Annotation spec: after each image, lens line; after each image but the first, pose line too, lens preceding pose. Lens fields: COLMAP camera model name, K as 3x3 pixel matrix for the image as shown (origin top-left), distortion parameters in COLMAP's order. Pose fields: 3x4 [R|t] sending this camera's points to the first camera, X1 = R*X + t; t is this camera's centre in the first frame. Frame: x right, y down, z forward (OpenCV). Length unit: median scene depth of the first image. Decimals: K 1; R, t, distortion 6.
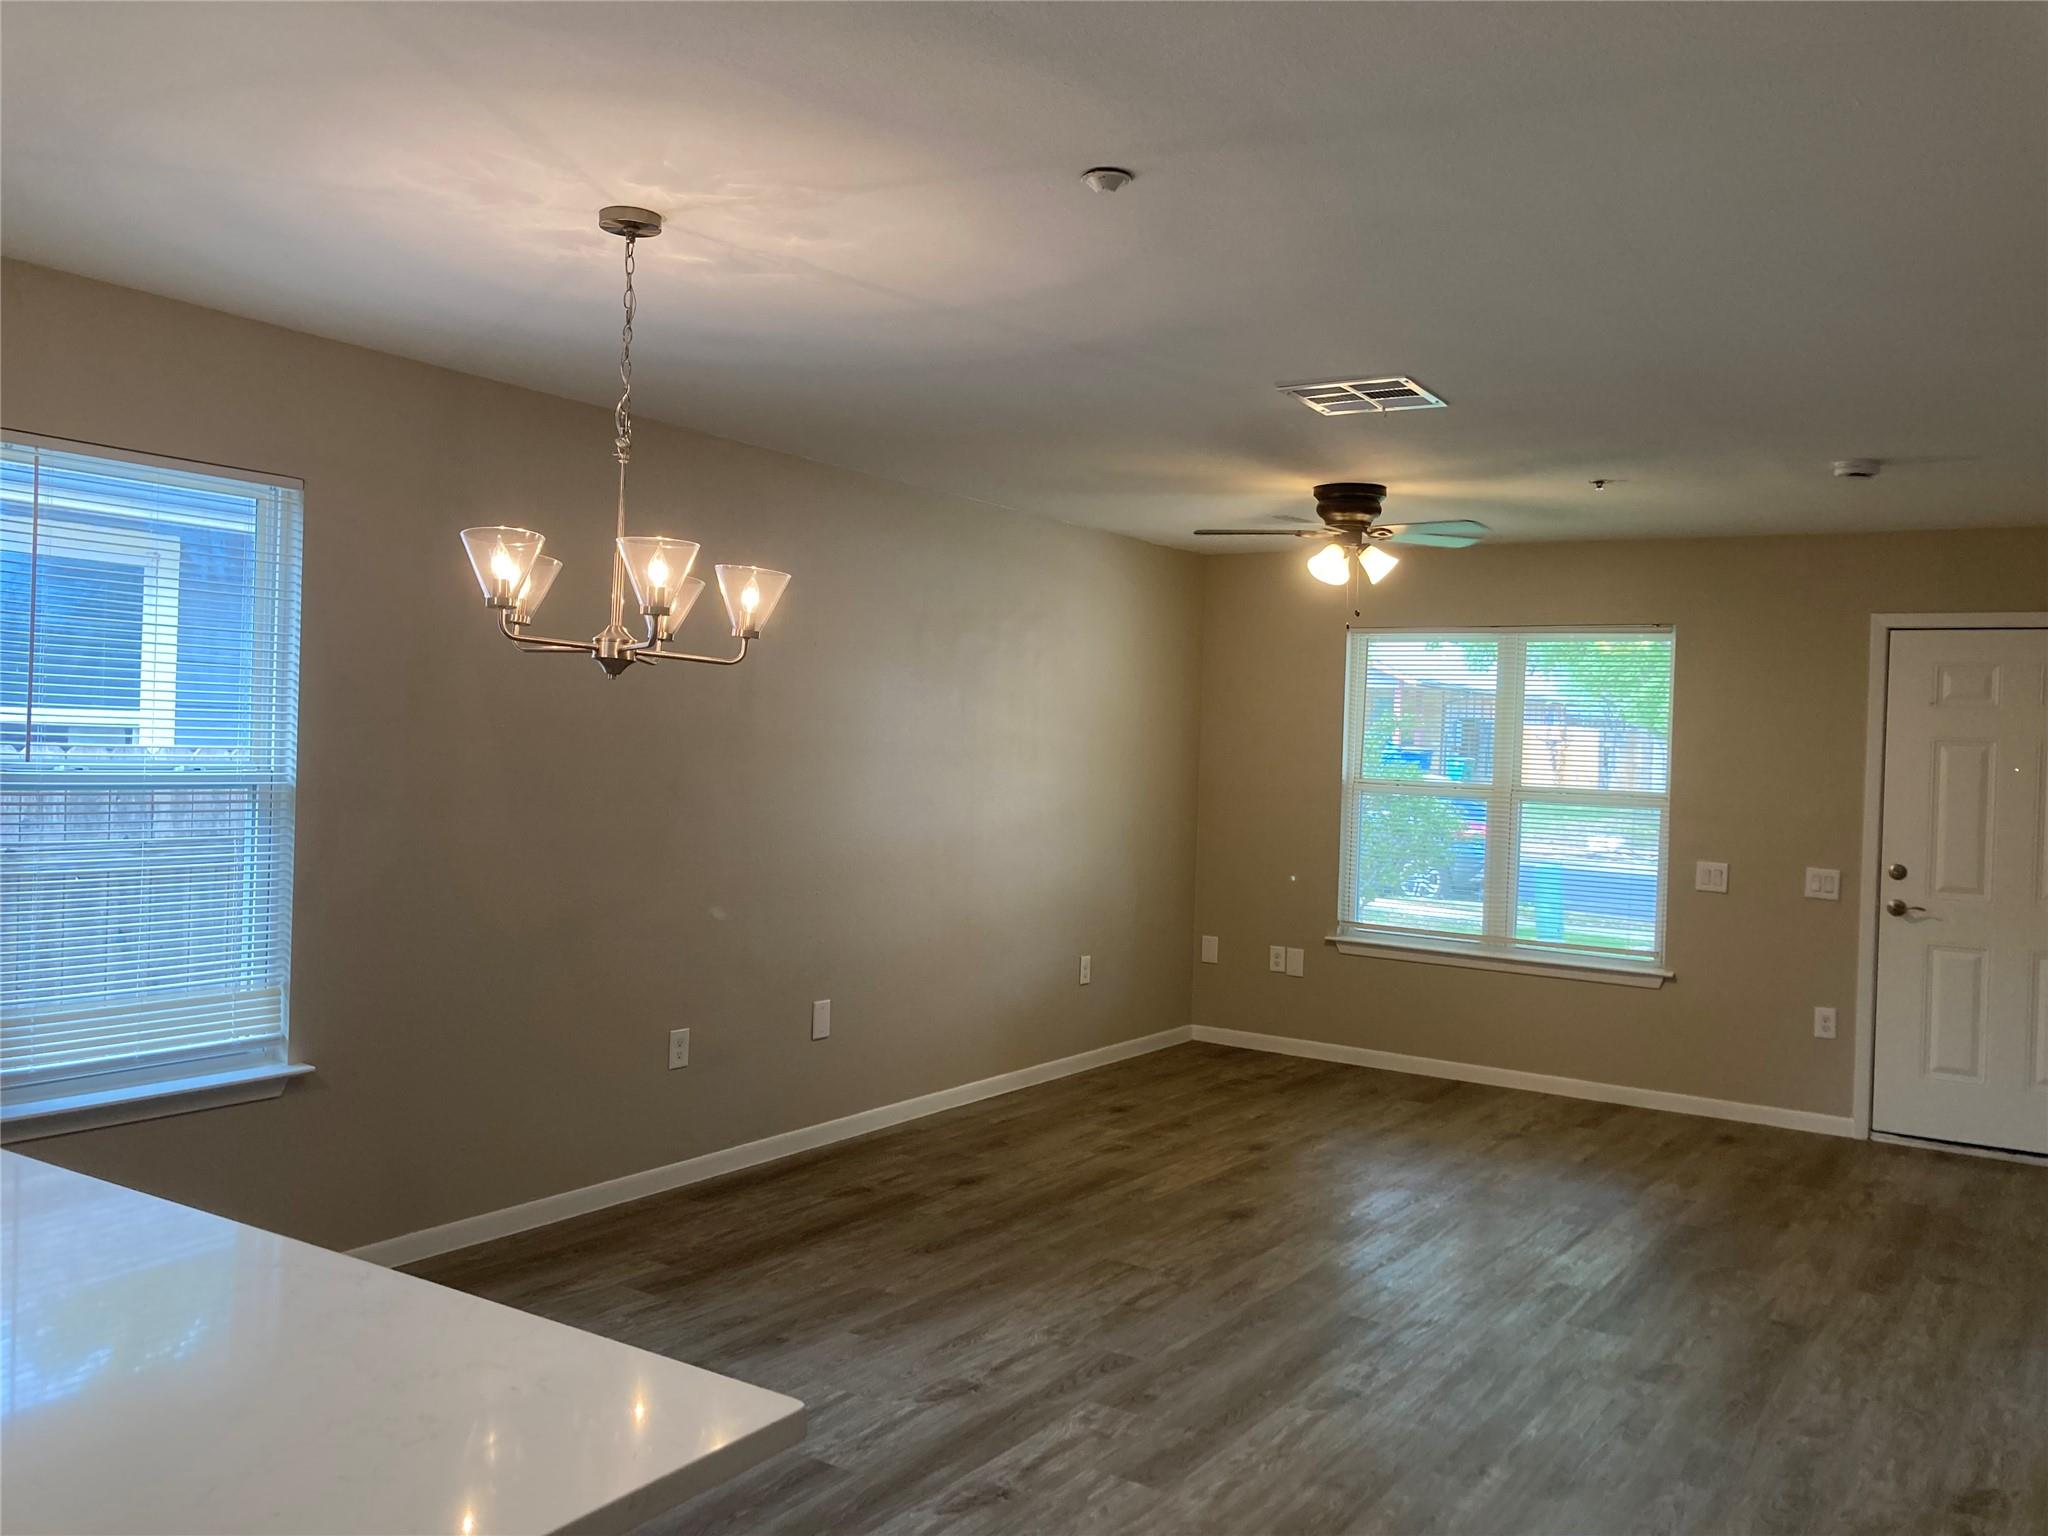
lens RADIAL K [[1688.9, 0, 1037.0], [0, 1688.9, 763.3], [0, 0, 1]] dist [0.038054, -0.037279]
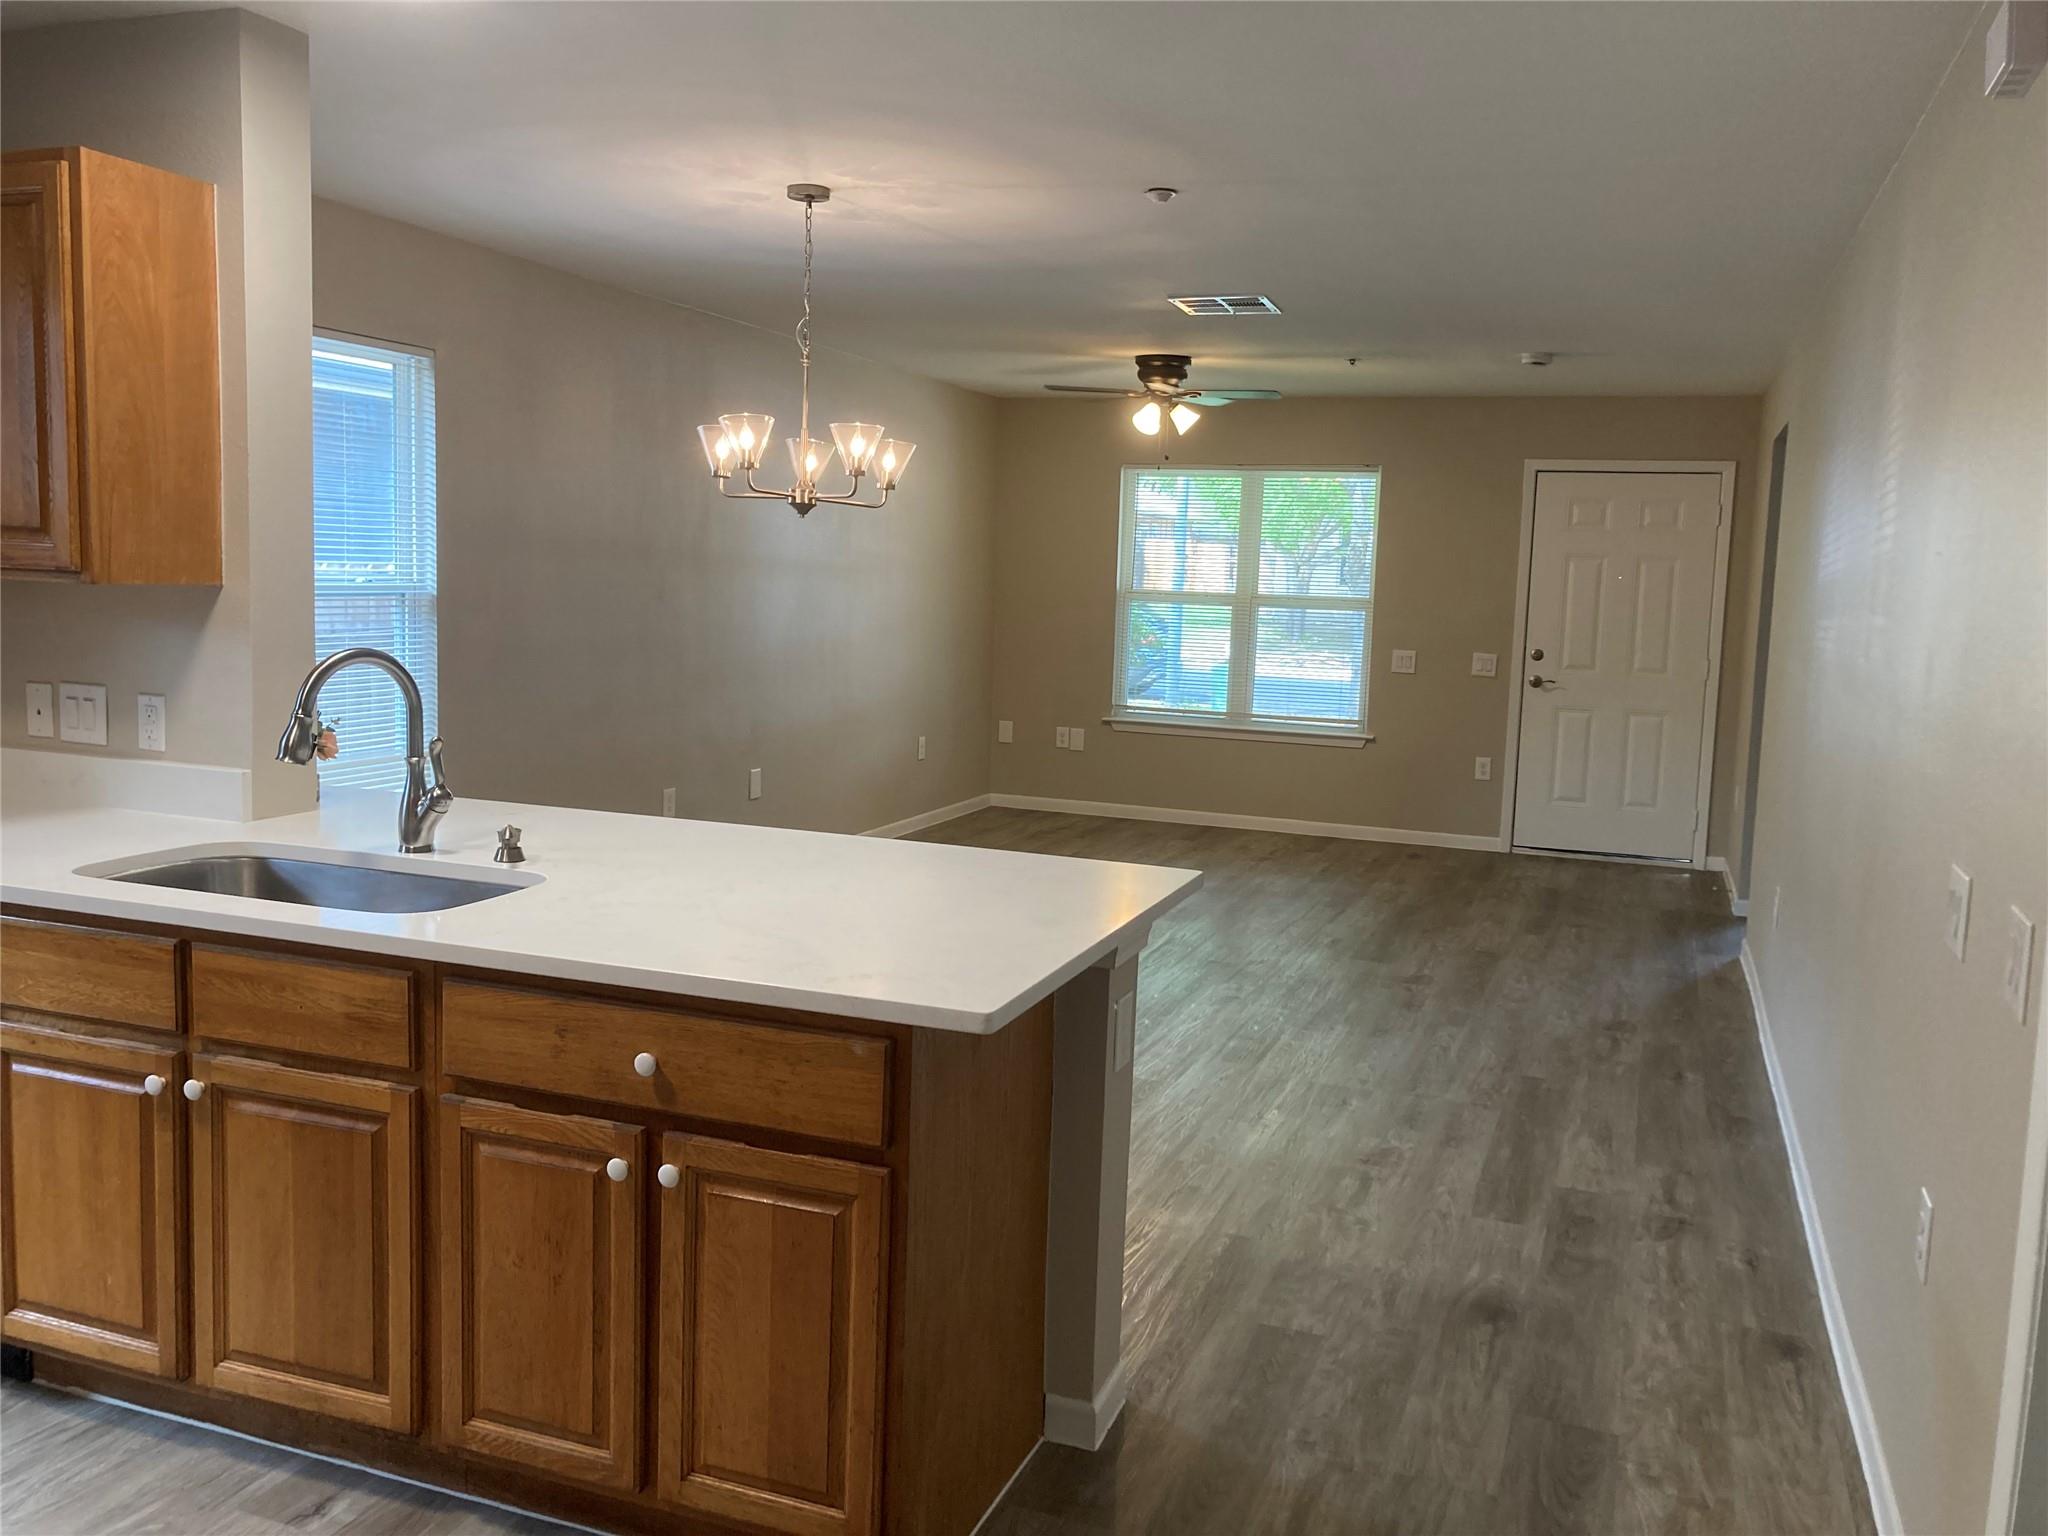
lens RADIAL K [[1688.9, 0, 1016.6], [0, 1688.9, 778.4], [0, 0, 1]] dist [0.038054, -0.037279]
pose [[0.977139, -0.028333, 0.210705, -0.260306], [0.003313, 0.992989, 0.118159, 0.001228], [-0.212576, -0.114760, 0.970382, -0.323216]]
